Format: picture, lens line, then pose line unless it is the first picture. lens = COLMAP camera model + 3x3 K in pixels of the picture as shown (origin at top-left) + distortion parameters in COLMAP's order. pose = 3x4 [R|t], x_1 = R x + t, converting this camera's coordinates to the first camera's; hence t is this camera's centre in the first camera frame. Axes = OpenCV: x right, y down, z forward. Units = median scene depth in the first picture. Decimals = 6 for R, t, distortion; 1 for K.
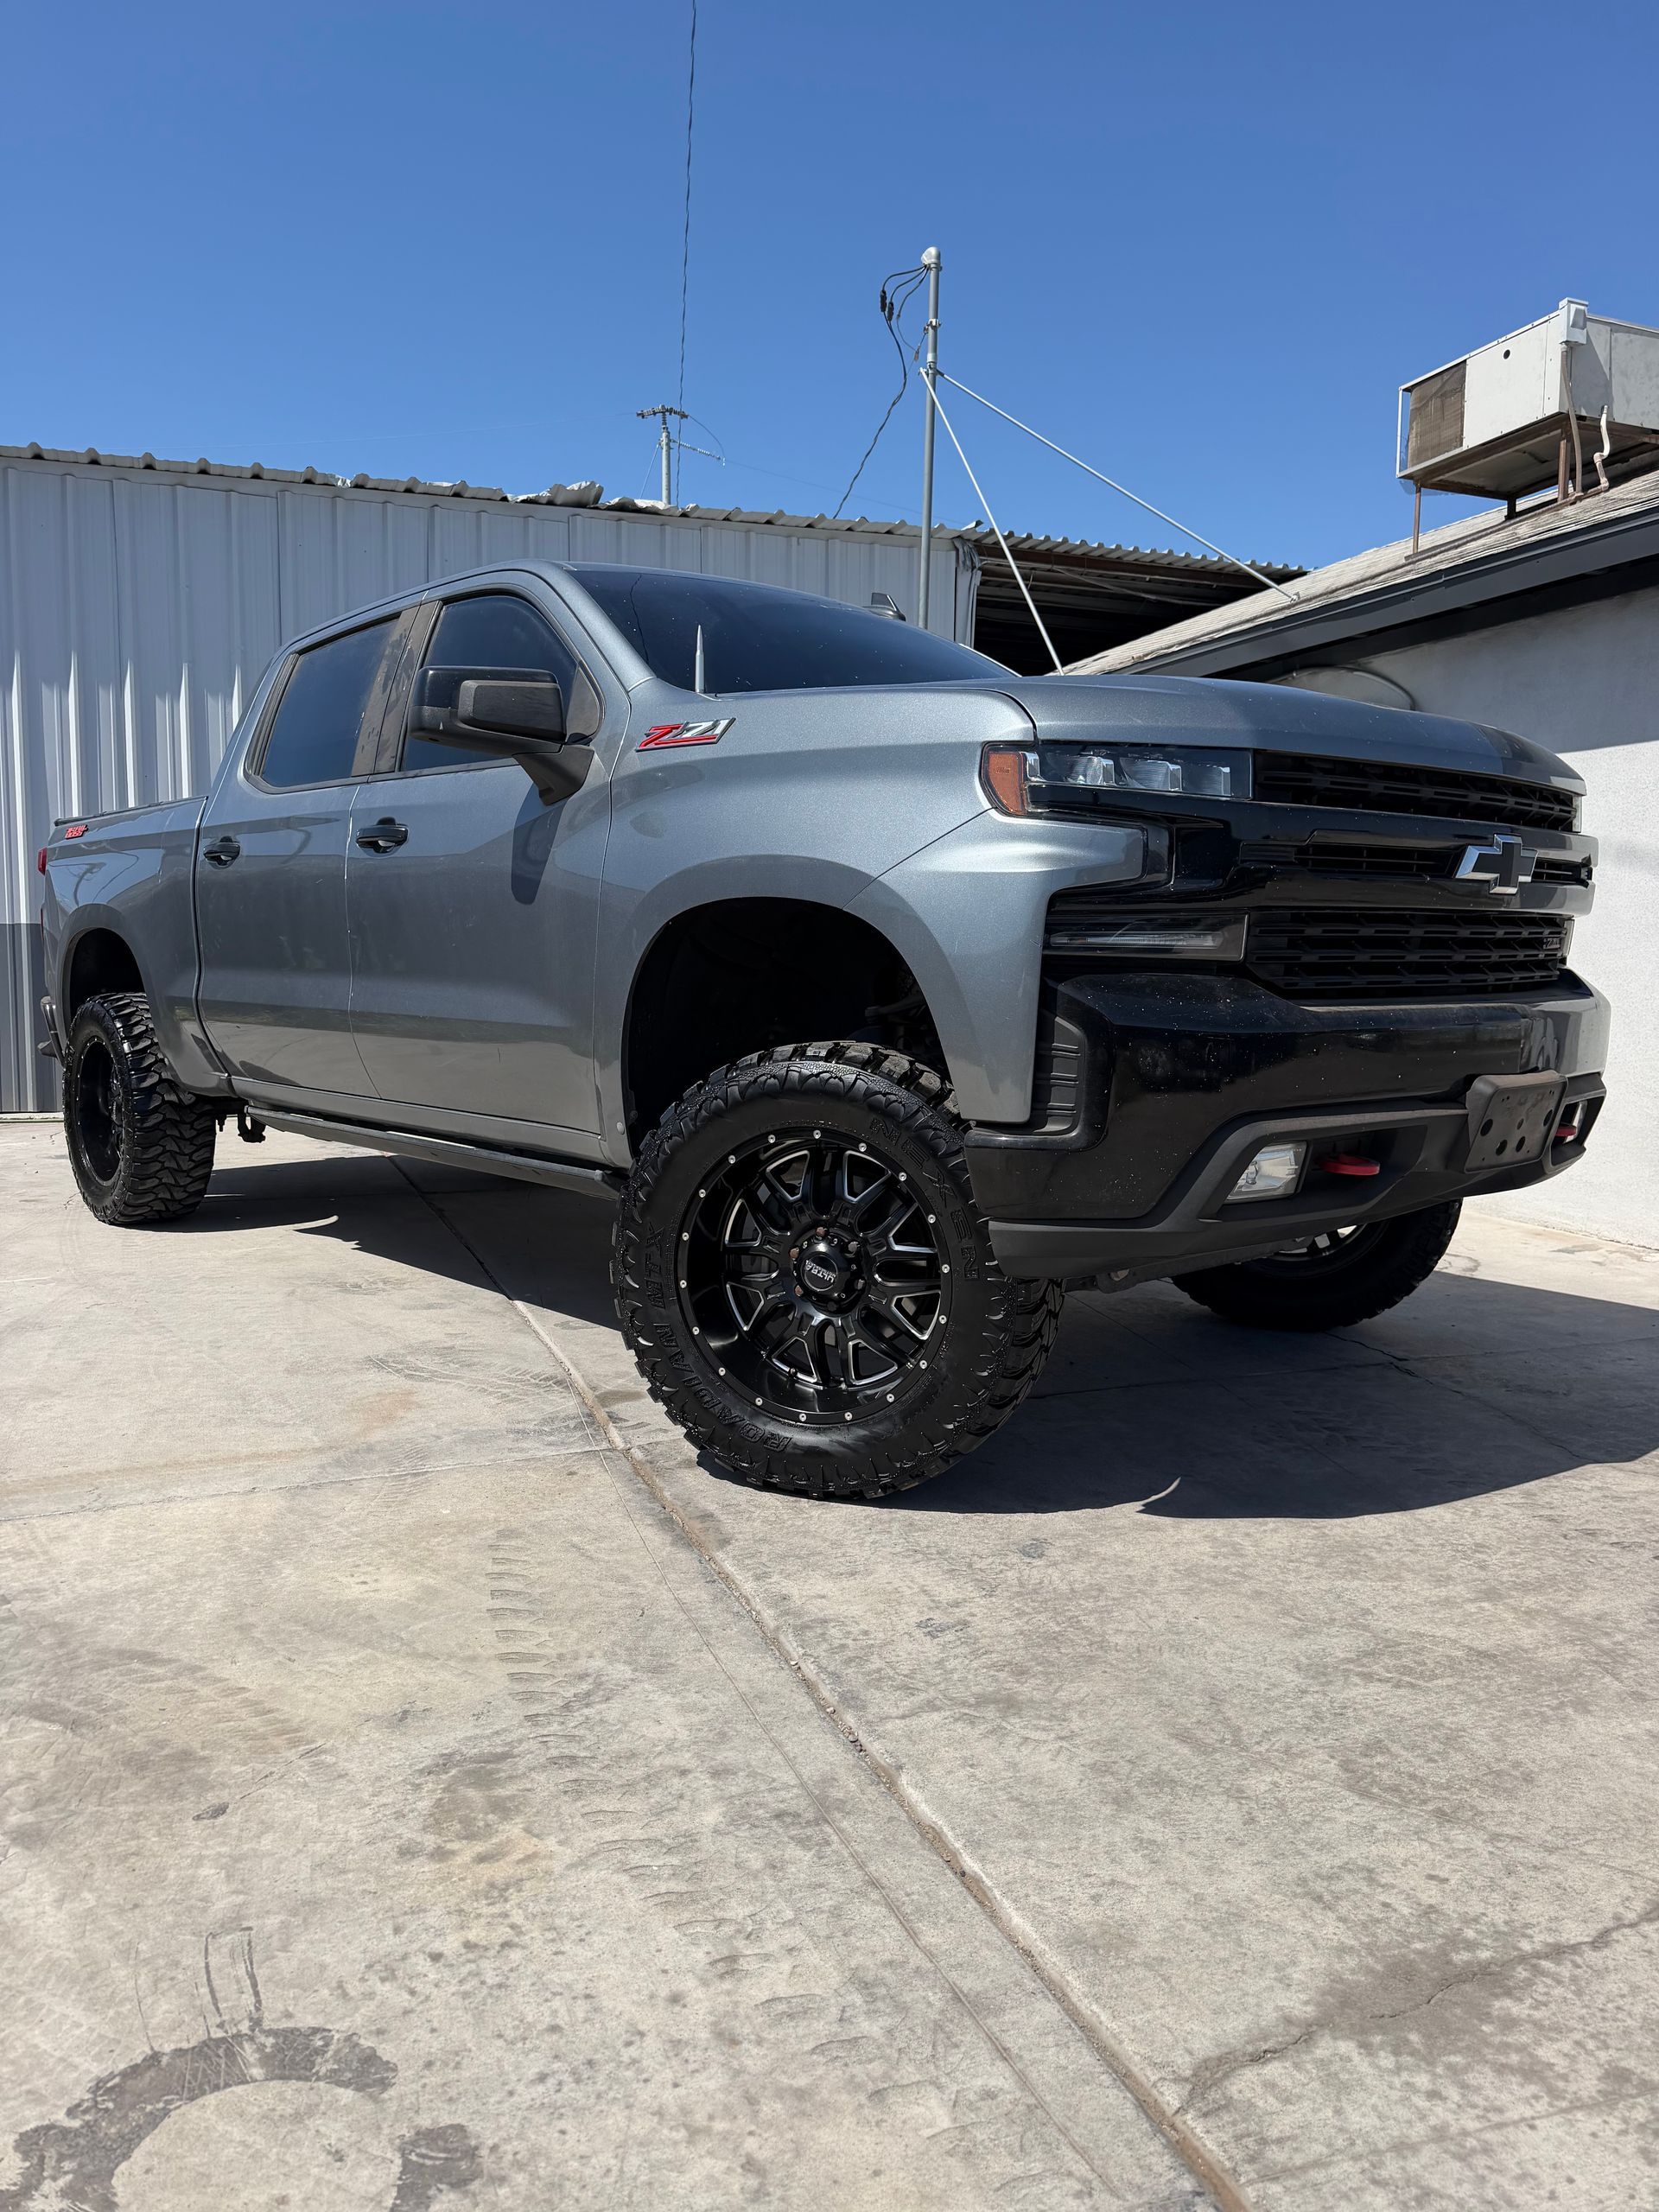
lens RADIAL K [[1514.6, 0, 823.5], [0, 1514.6, 1117.1], [0, 0, 1]] dist [0.001709, -0.008882]
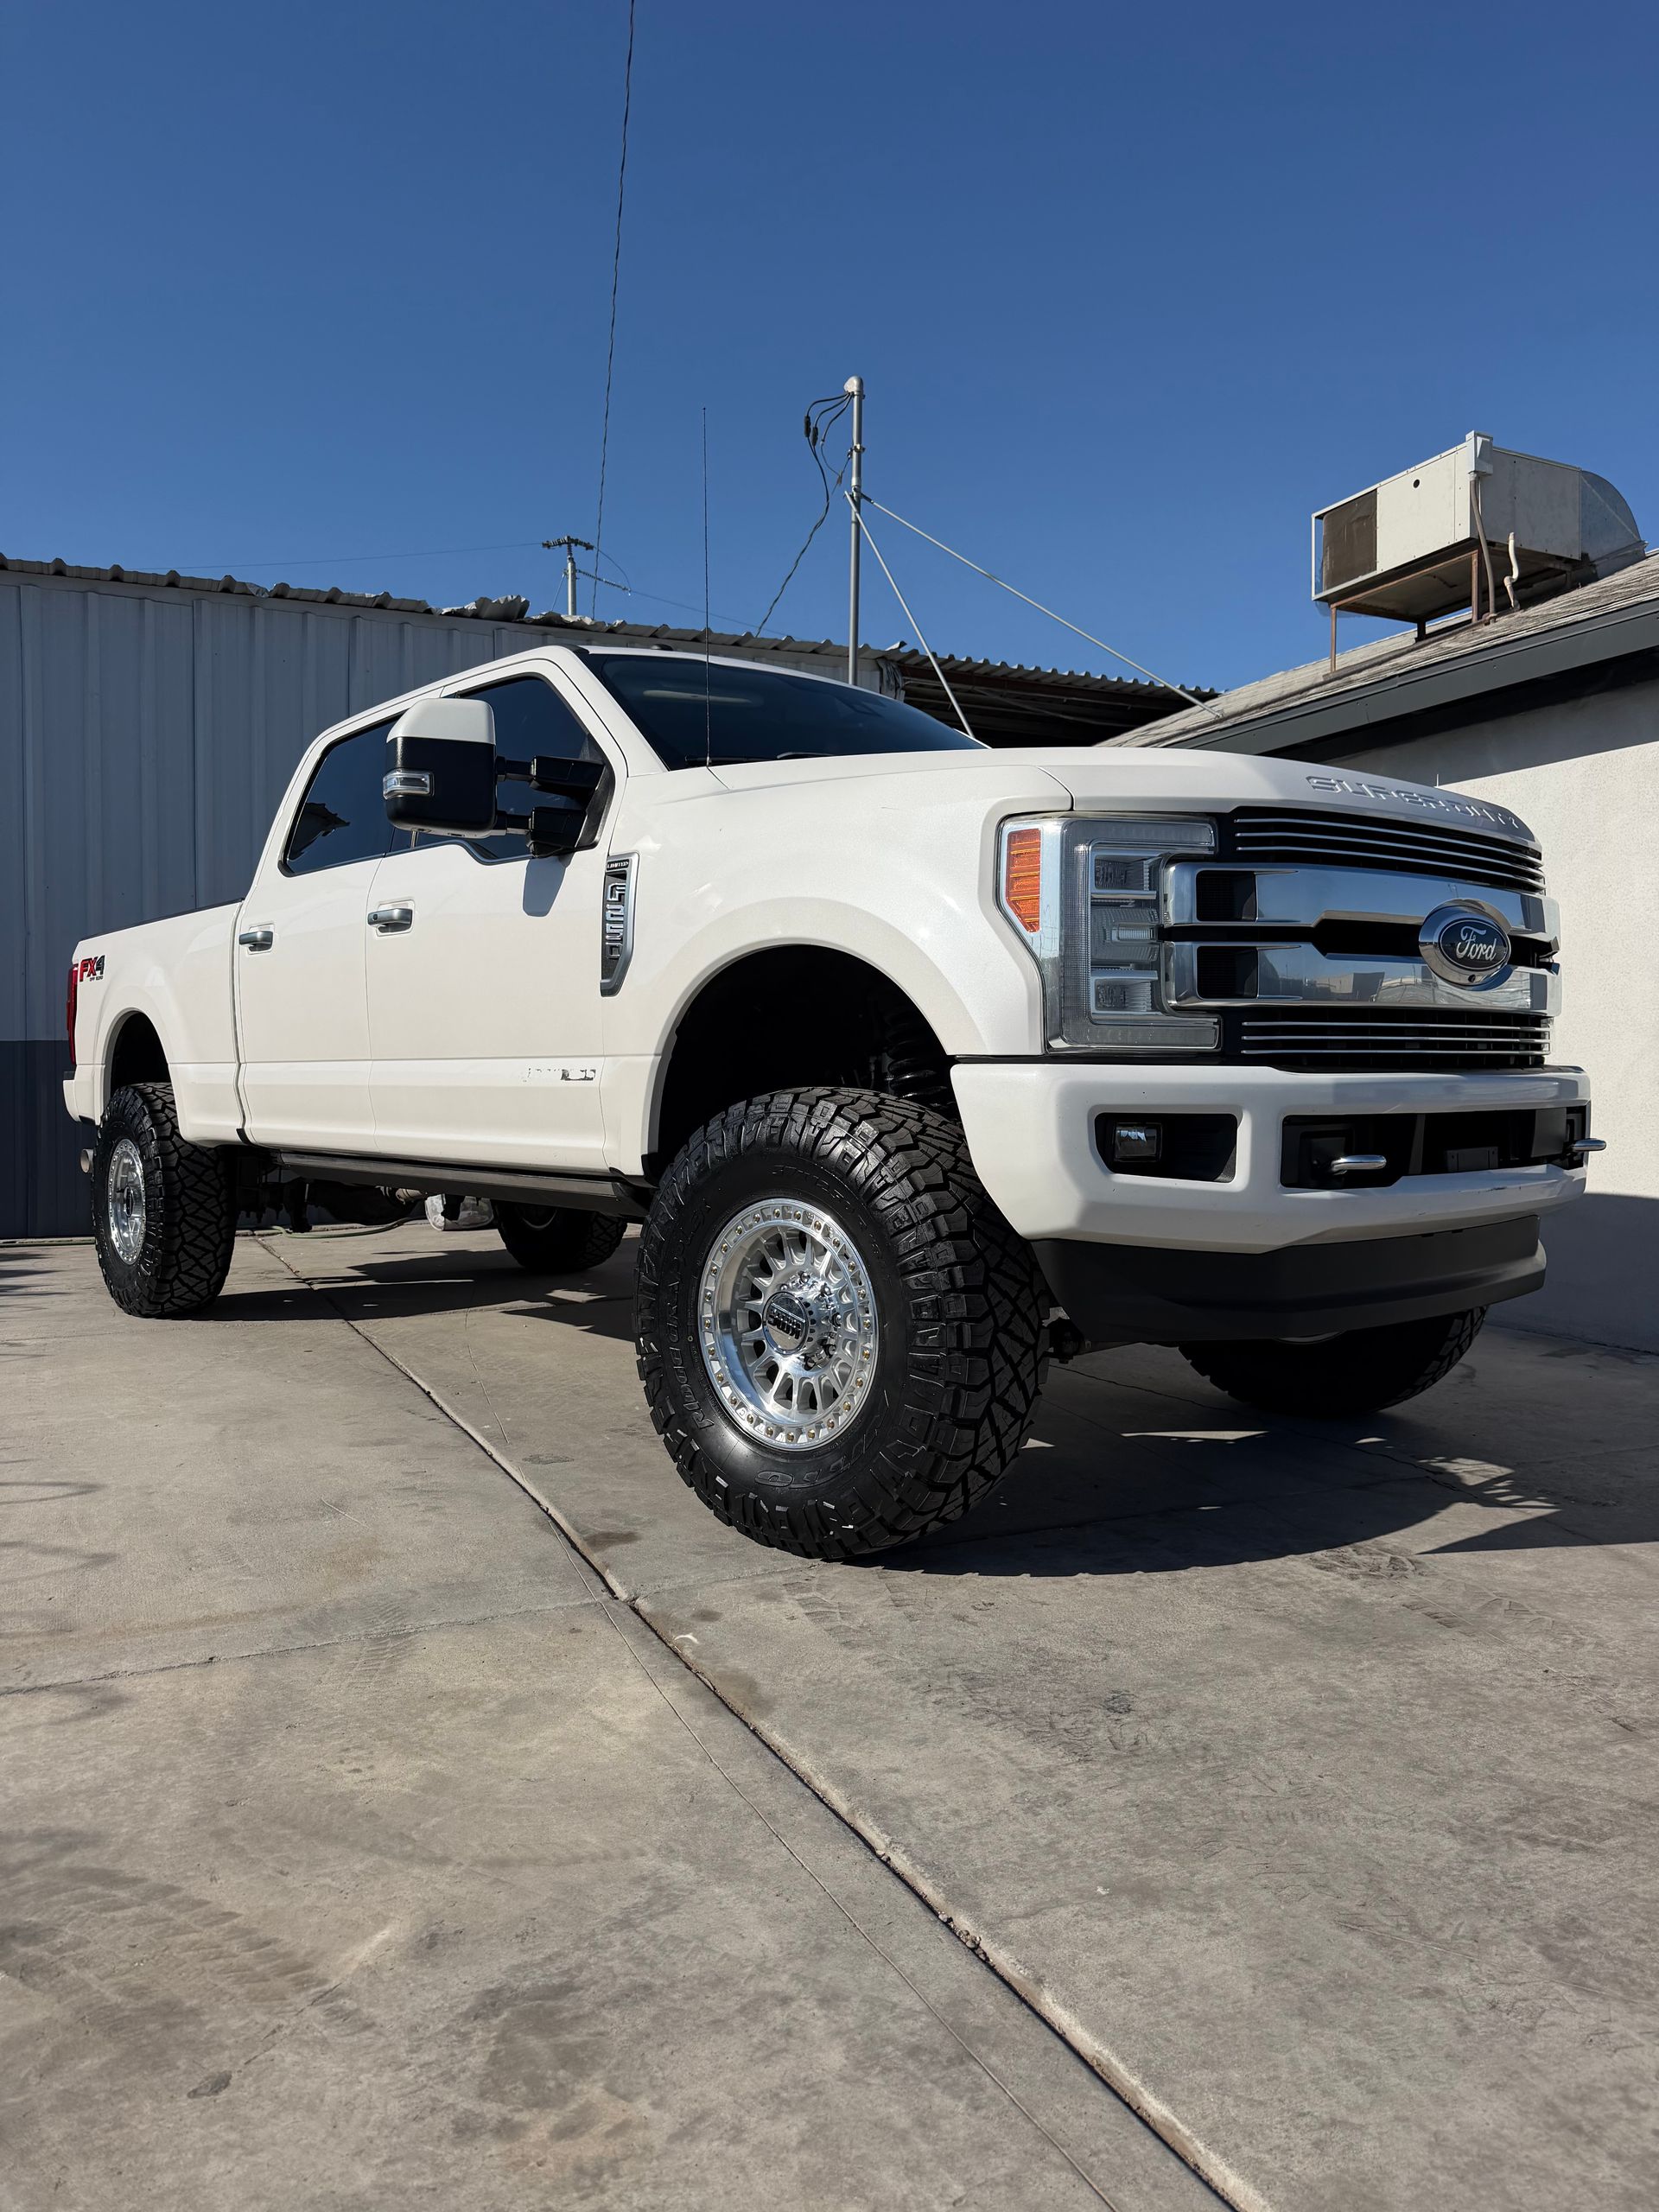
lens RADIAL K [[1527.6, 0, 828.9], [0, 1527.6, 1124.2], [0, 0, 1]] dist [-0.009661, 0.001876]
pose [[0.997758, -0.011098, 0.066001, -0.104577], [0.016034, 0.997073, -0.074749, 0.014482], [-0.064978, 0.075640, 0.995016, 0.116416]]
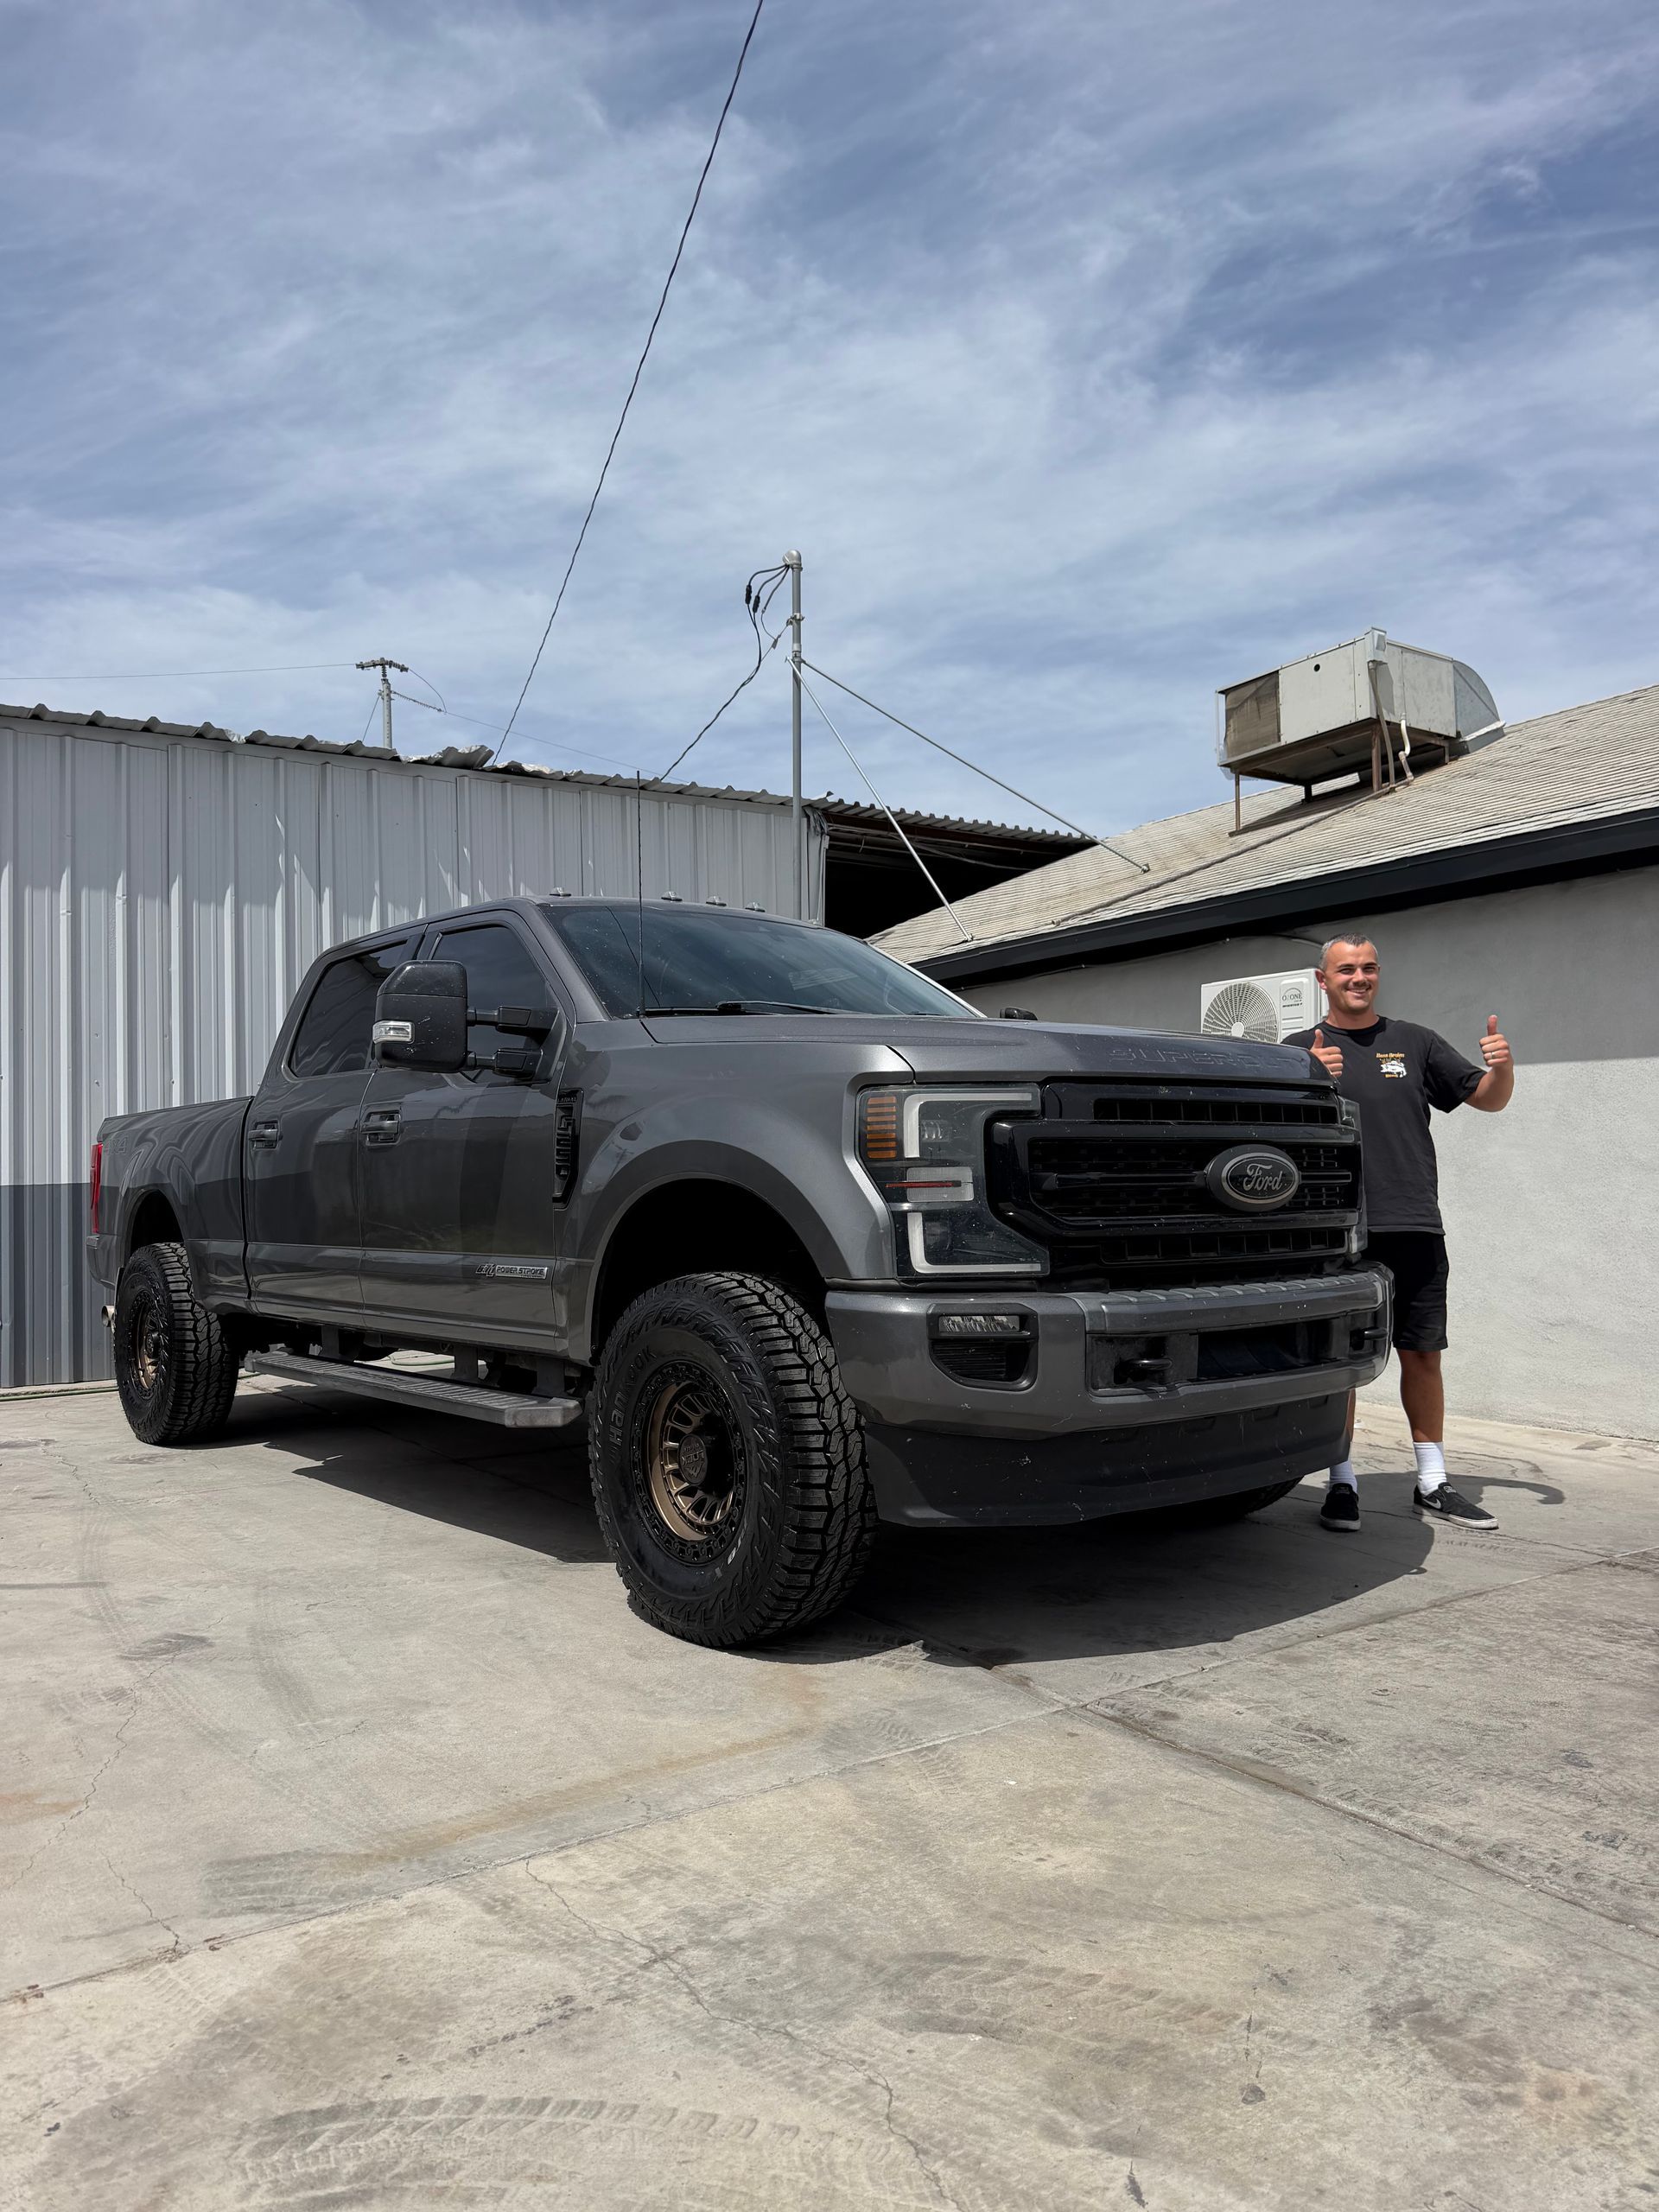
lens RADIAL K [[1514.6, 0, 823.5], [0, 1514.6, 1117.1], [0, 0, 1]] dist [0.001709, -0.008882]
pose [[0.979949, -0.018453, 0.198393, -0.732460], [0.048116, 0.988150, -0.145754, -0.046390], [-0.193353, 0.152377, 0.969224, -0.025171]]
